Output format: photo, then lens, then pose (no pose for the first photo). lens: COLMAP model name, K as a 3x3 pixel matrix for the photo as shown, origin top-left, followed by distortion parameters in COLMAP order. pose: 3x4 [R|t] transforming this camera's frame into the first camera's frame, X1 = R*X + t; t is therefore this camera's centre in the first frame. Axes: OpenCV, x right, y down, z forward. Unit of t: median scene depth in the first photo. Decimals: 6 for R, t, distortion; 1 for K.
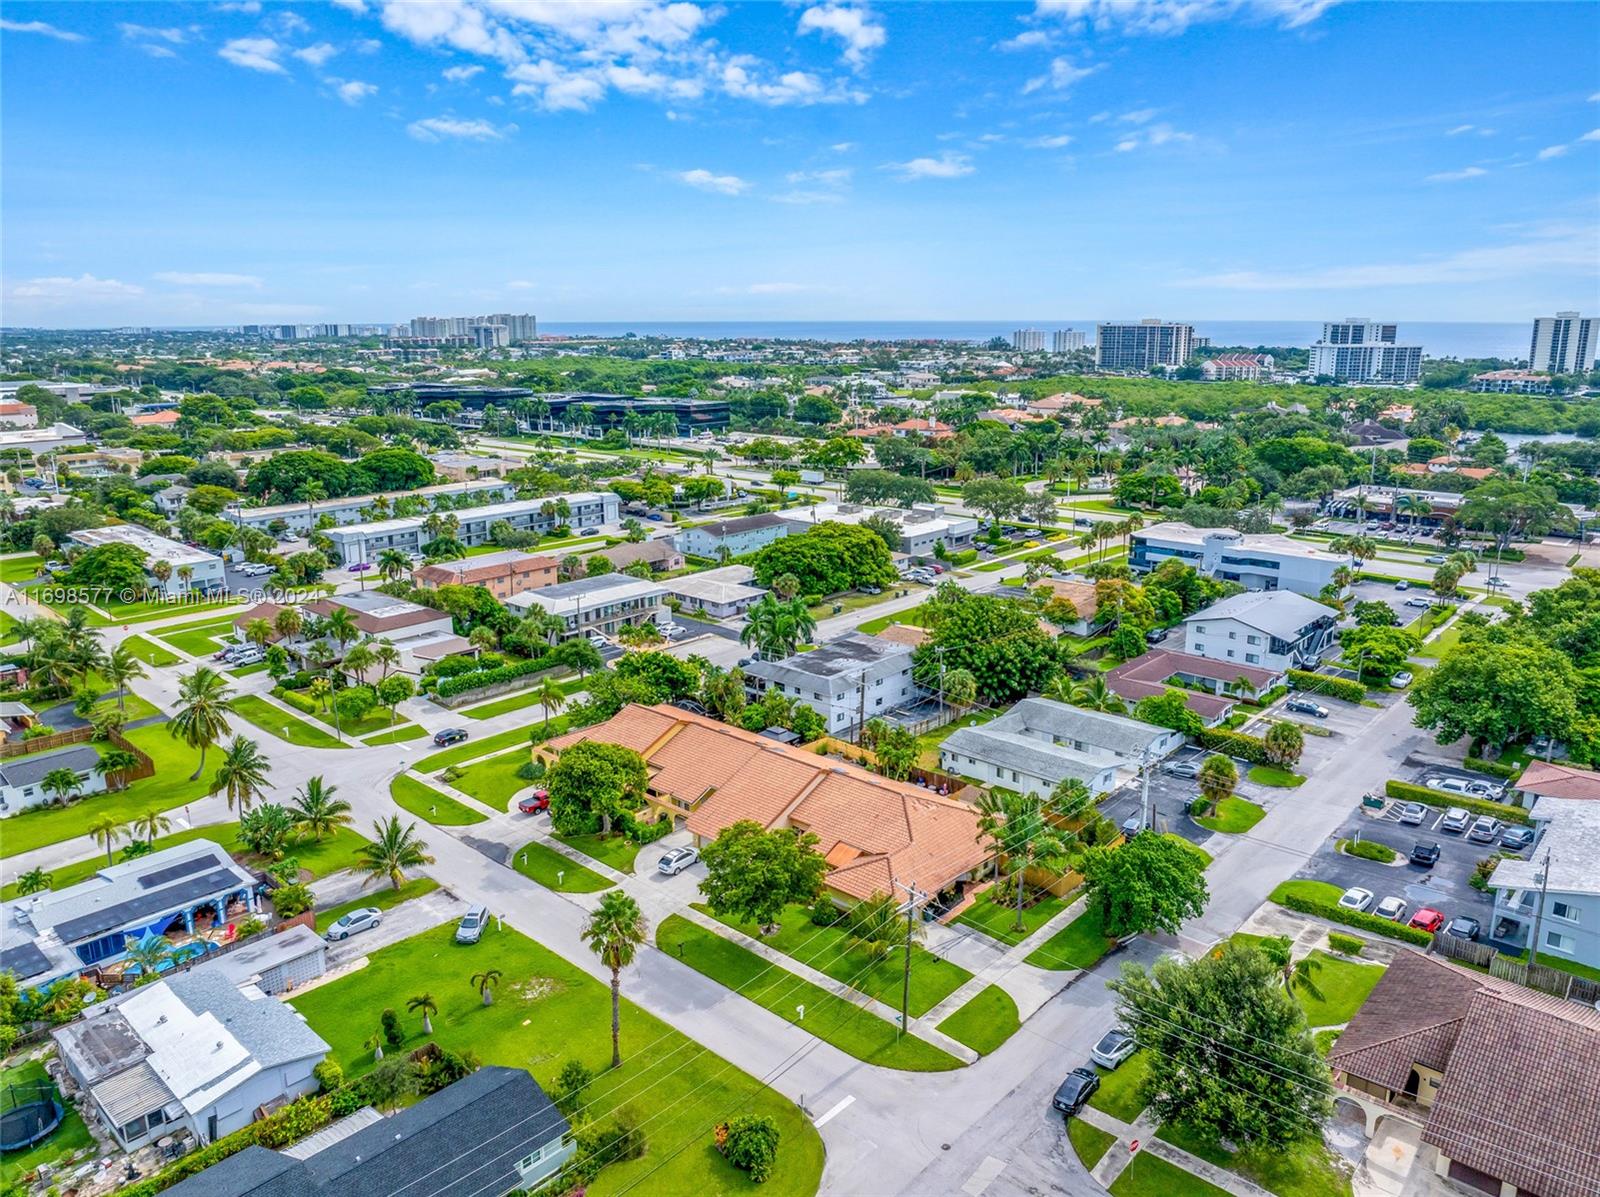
lens RADIAL K [[1133.8, 0, 809.0], [0, 1133.8, 591.6], [0, 0, 1]] dist [-0.041408, 0.006301]
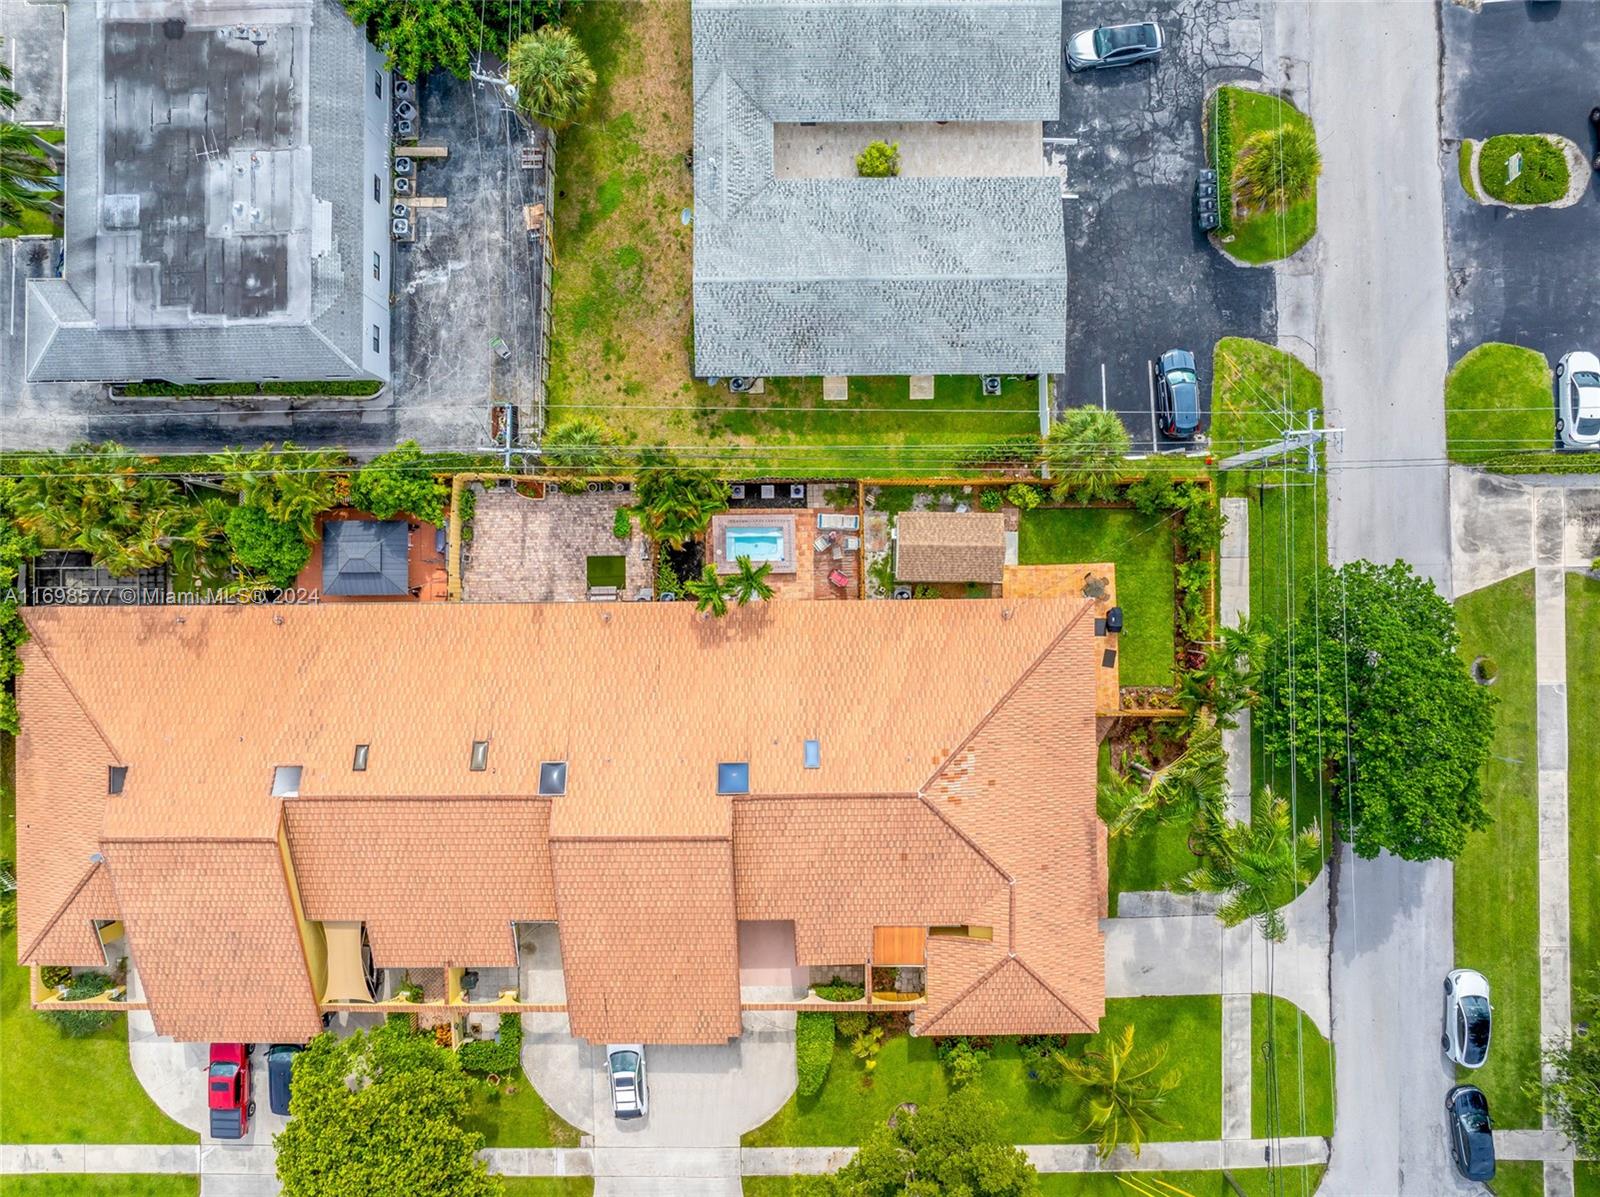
lens RADIAL K [[1133.8, 0, 809.0], [0, 1133.8, 591.6], [0, 0, 1]] dist [-0.041408, 0.006301]
pose [[0.736939, -0.675889, 0.009759, 0.084818], [0.160215, 0.188676, 0.968882, -0.265175], [-0.656698, -0.712443, 0.247330, 0.807094]]
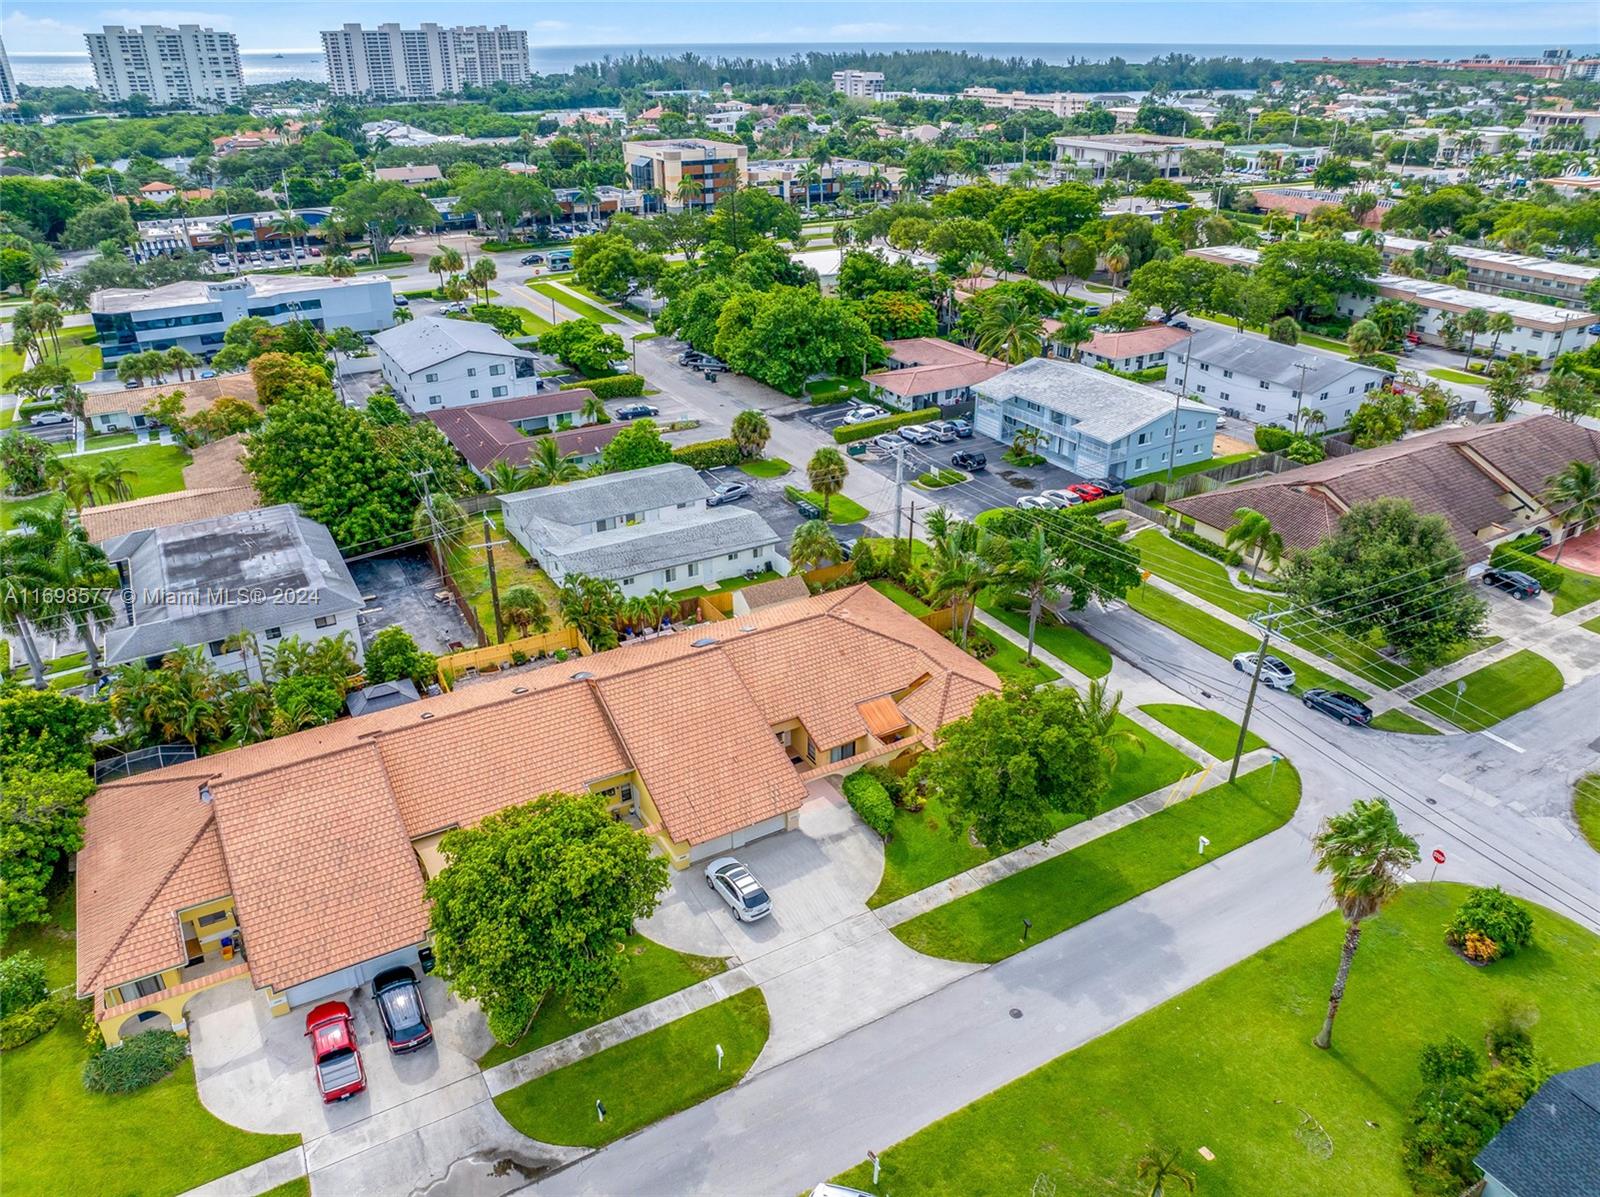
lens RADIAL K [[1133.8, 0, 809.0], [0, 1133.8, 591.6], [0, 0, 1]] dist [-0.041408, 0.006301]
pose [[0.304388, -0.417702, 0.856080, -0.436654], [0.226753, 0.904665, 0.360783, -0.077668], [-0.925165, 0.084301, 0.370084, 0.617599]]
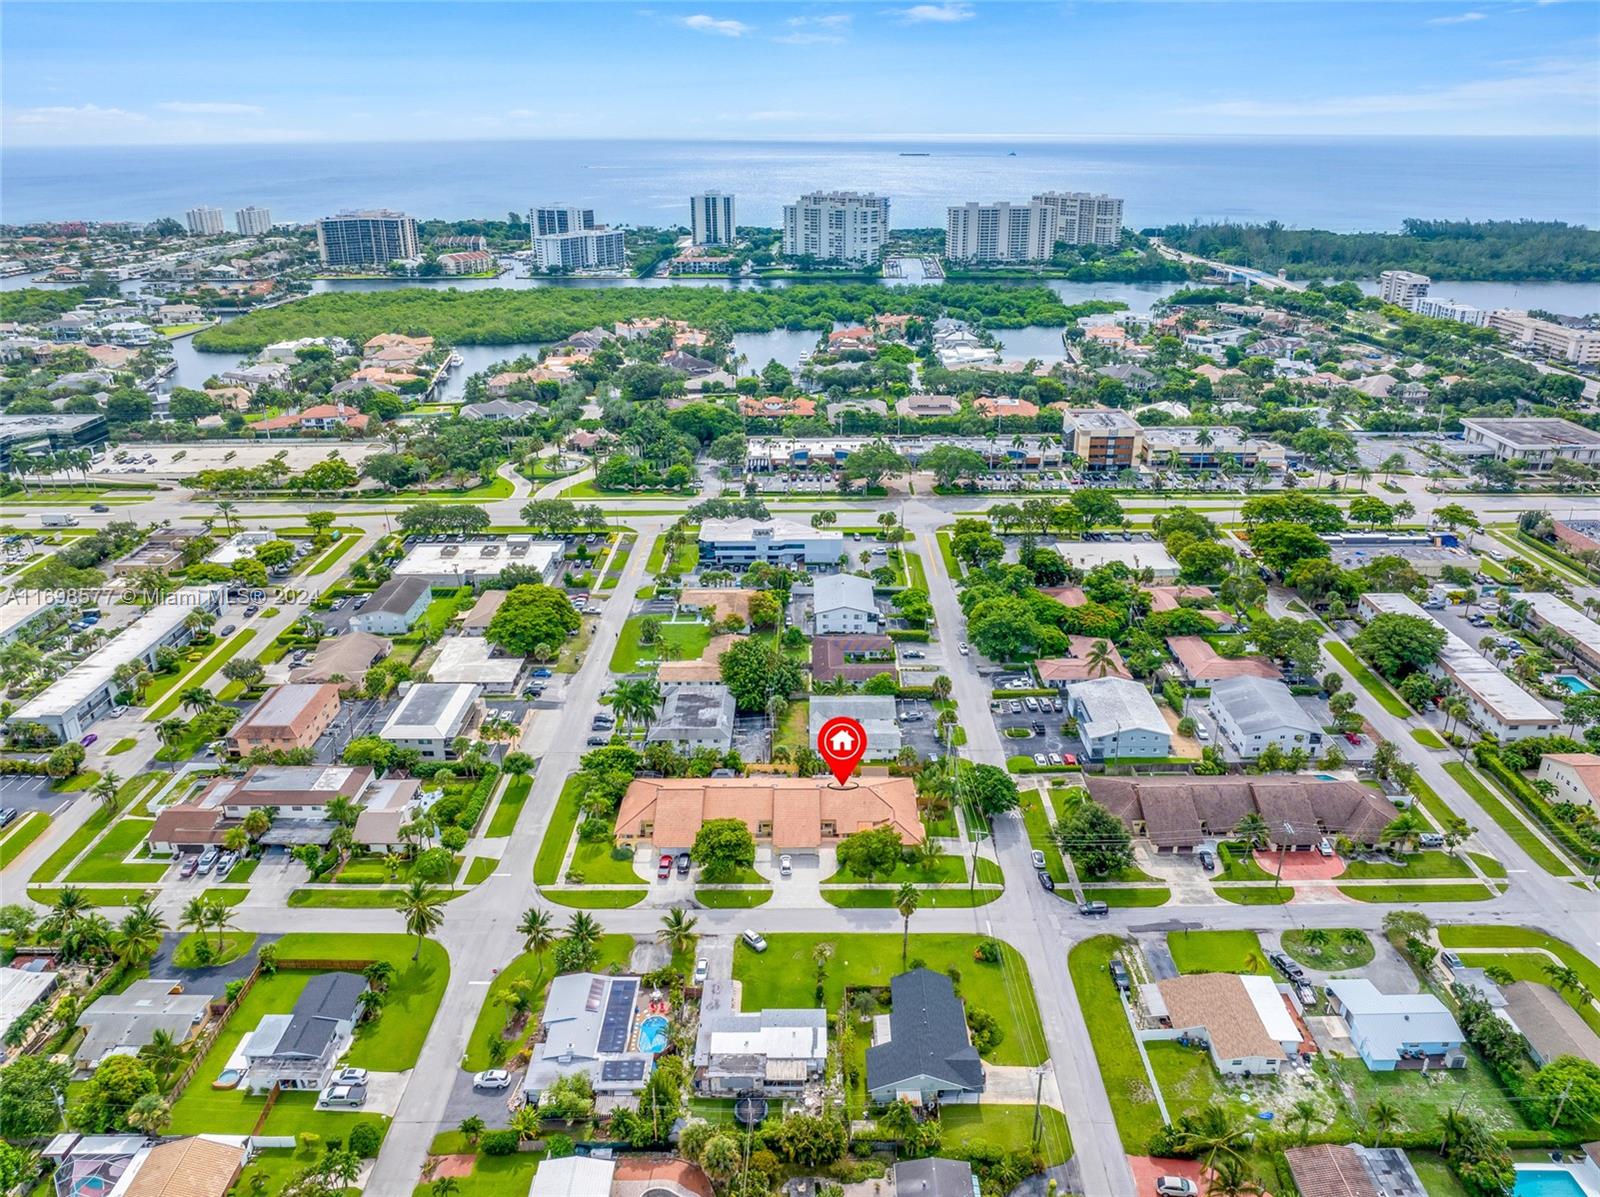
lens RADIAL K [[1128.0, 0, 806.0], [0, 1128.0, 598.2], [0, 0, 1]] dist [-0.029476, -0.006721]
pose [[0.745617, -0.258990, 0.613986, -0.908184], [0.160752, 0.964079, 0.211449, -0.461492], [-0.646694, -0.058960, 0.760467, -0.313760]]
